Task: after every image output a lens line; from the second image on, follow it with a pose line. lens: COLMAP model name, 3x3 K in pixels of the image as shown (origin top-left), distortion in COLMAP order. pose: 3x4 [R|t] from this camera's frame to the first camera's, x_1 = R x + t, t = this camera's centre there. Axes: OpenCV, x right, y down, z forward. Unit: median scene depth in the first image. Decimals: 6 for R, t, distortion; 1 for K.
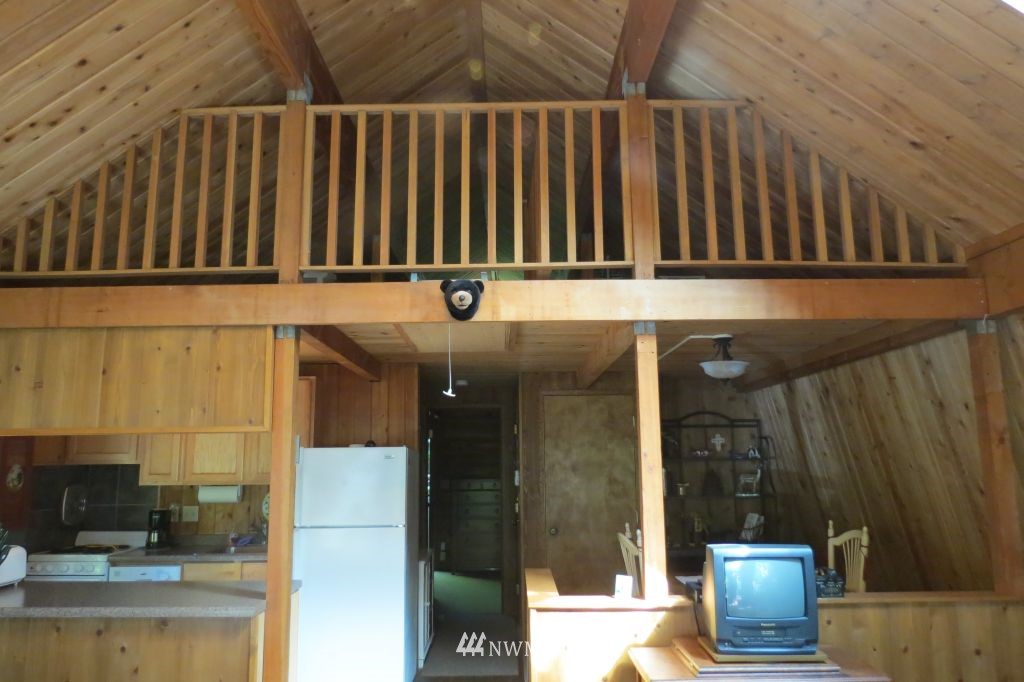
lens RADIAL K [[721.6, 0, 521.3], [0, 721.6, 342.2], [0, 0, 1]] dist [-0.031842, 0.013702]
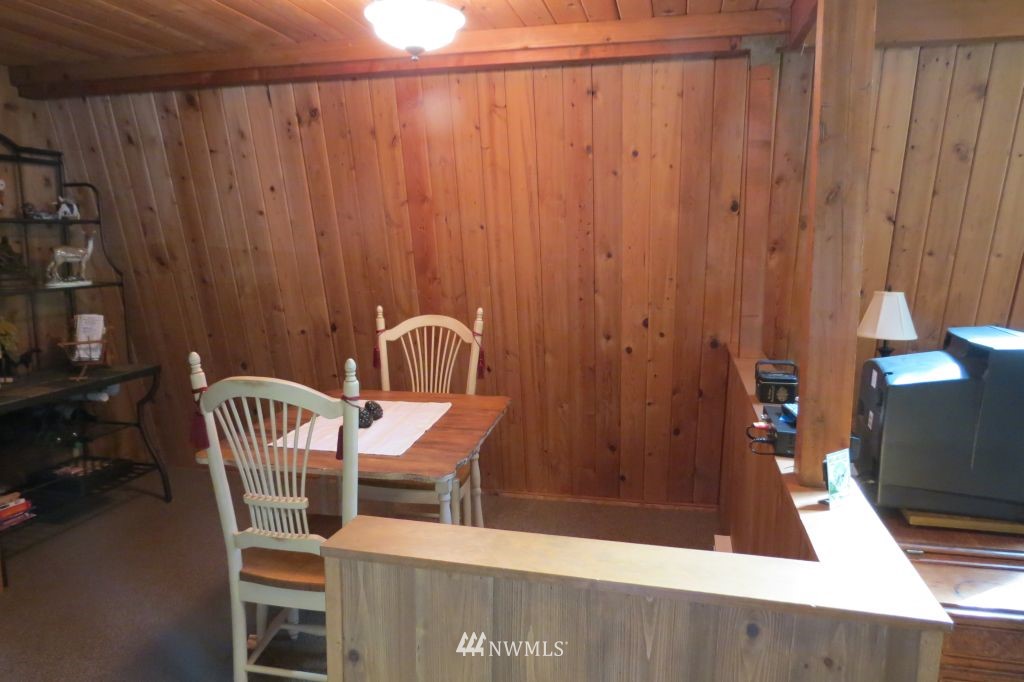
lens RADIAL K [[721.6, 0, 510.3], [0, 721.6, 338.5], [0, 0, 1]] dist [-0.031842, 0.013702]
pose [[0.247007, -0.130060, 0.960246, -0.182451], [-0.153152, 0.973257, 0.171218, 0.129980], [-0.956835, -0.189355, 0.220482, 0.663941]]
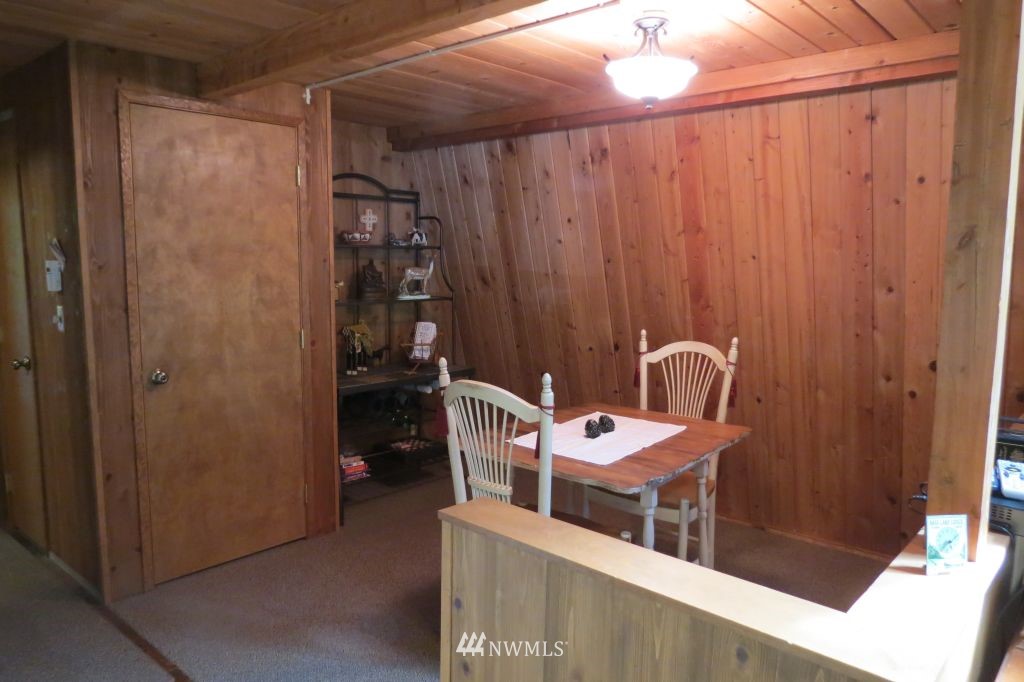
lens RADIAL K [[721.6, 0, 517.0], [0, 721.6, 340.8], [0, 0, 1]] dist [-0.031842, 0.013702]
pose [[0.675932, -0.073278, 0.733312, -0.178245], [-0.130797, 0.967319, 0.217225, 0.106712], [-0.725265, -0.242744, 0.644257, 0.566316]]
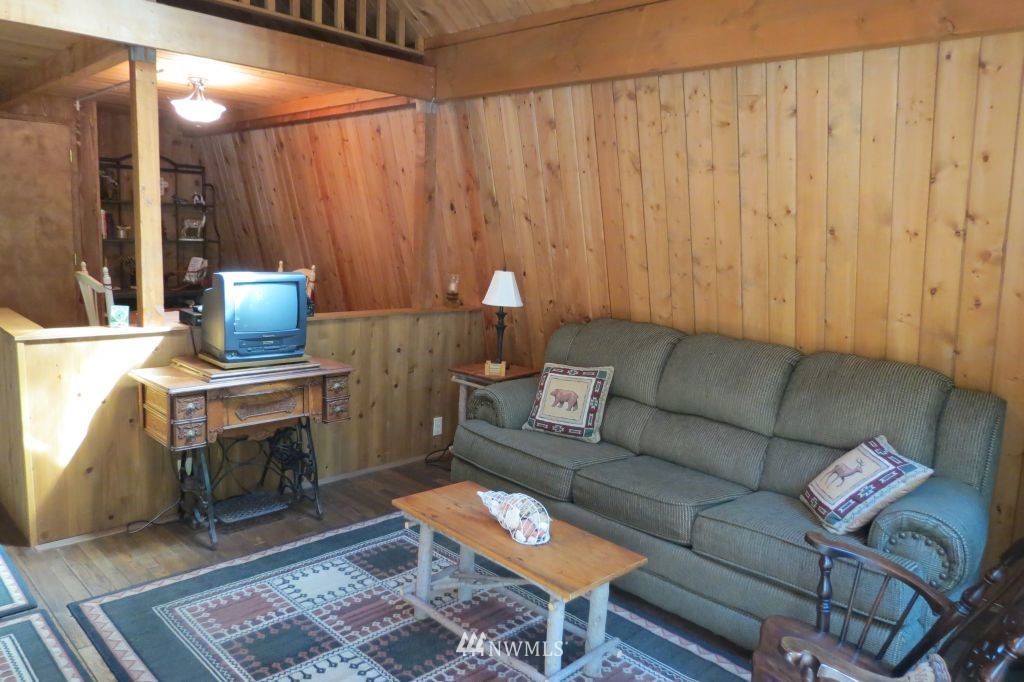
lens RADIAL K [[721.6, 0, 508.0], [0, 721.6, 333.1], [0, 0, 1]] dist [-0.031842, 0.013702]
pose [[0.713209, -0.065068, 0.697925, -0.107260], [-0.160536, 0.954054, 0.252999, 0.009520], [-0.682321, -0.292483, 0.669994, -0.042784]]
